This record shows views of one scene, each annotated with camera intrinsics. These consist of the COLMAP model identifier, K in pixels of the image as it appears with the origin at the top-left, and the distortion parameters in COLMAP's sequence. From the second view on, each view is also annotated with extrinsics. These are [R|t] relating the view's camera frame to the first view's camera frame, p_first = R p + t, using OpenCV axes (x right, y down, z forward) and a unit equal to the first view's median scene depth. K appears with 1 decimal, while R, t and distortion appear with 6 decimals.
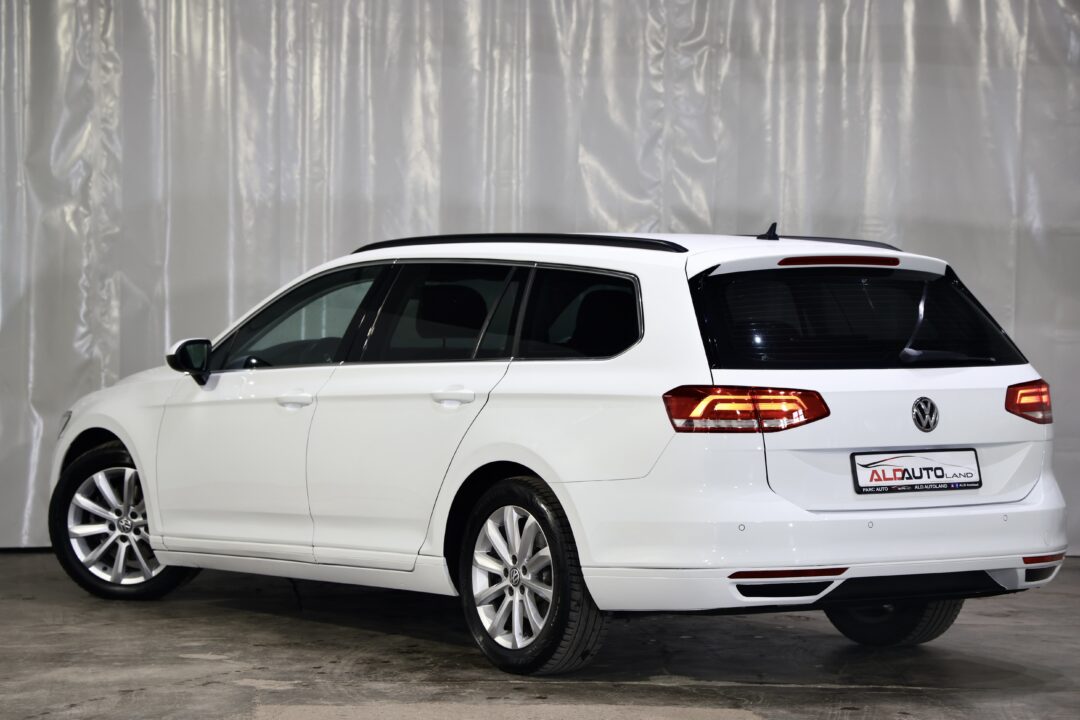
lens RADIAL K [[3065.5, 0, 540.0], [0, 3065.5, 360.0], [0, 0, 1]] dist [0.747030, -0.952863]
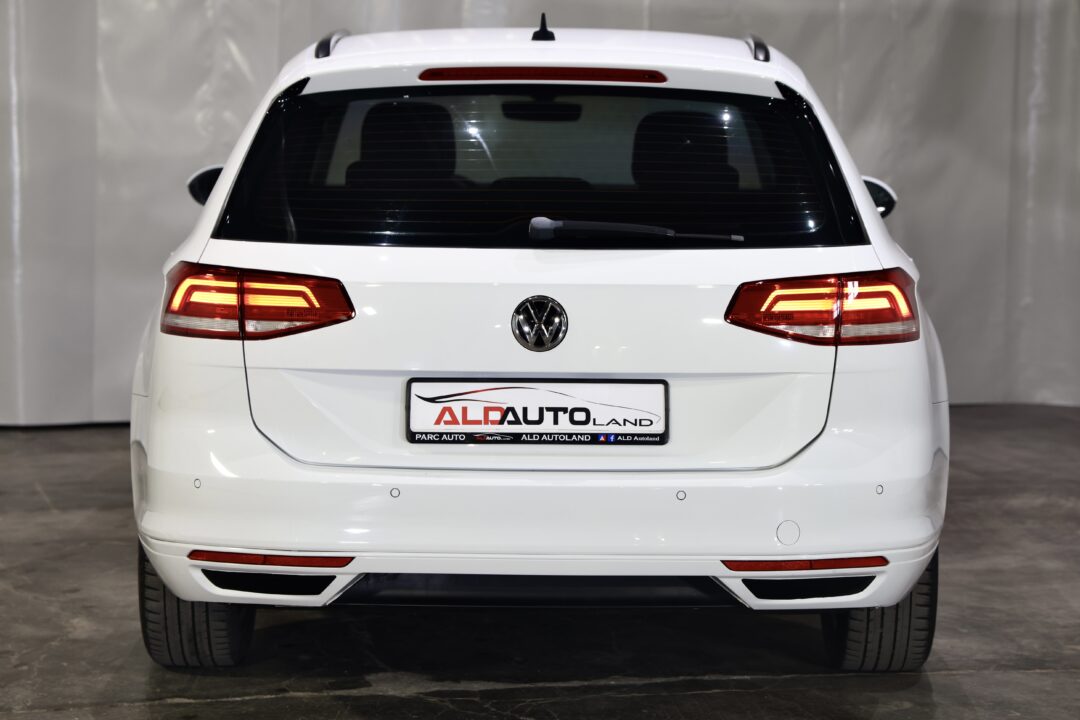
lens RADIAL K [[3065.5, 0, 540.0], [0, 3065.5, 360.0], [0, 0, 1]] dist [0.747030, -0.952863]
pose [[0.807481, 0.061642, -0.586663, 0.486389], [-0.022355, 0.997008, 0.073990, -0.020907], [0.589469, -0.046631, 0.806444, 0.495018]]
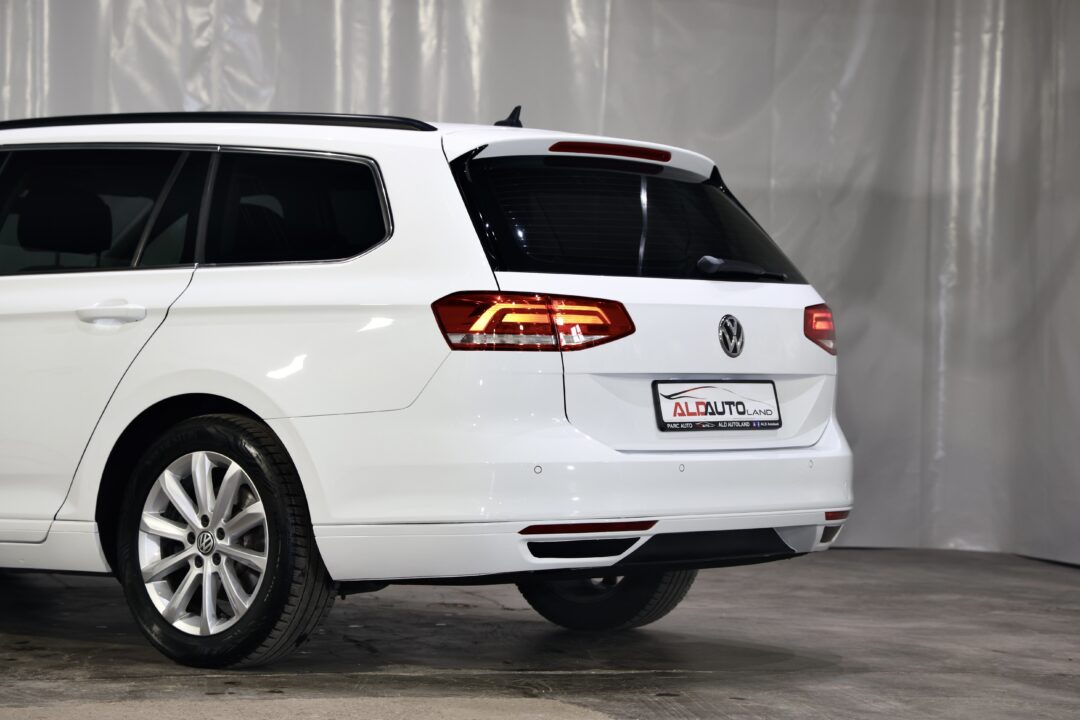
lens RADIAL K [[3065.5, 0, 540.0], [0, 3065.5, 360.0], [0, 0, 1]] dist [0.747030, -0.952863]
pose [[0.967915, 0.013468, 0.250917, -0.126983], [-0.009061, 0.999784, -0.018712, 0.039288], [-0.251115, 0.015838, 0.967828, 0.226860]]
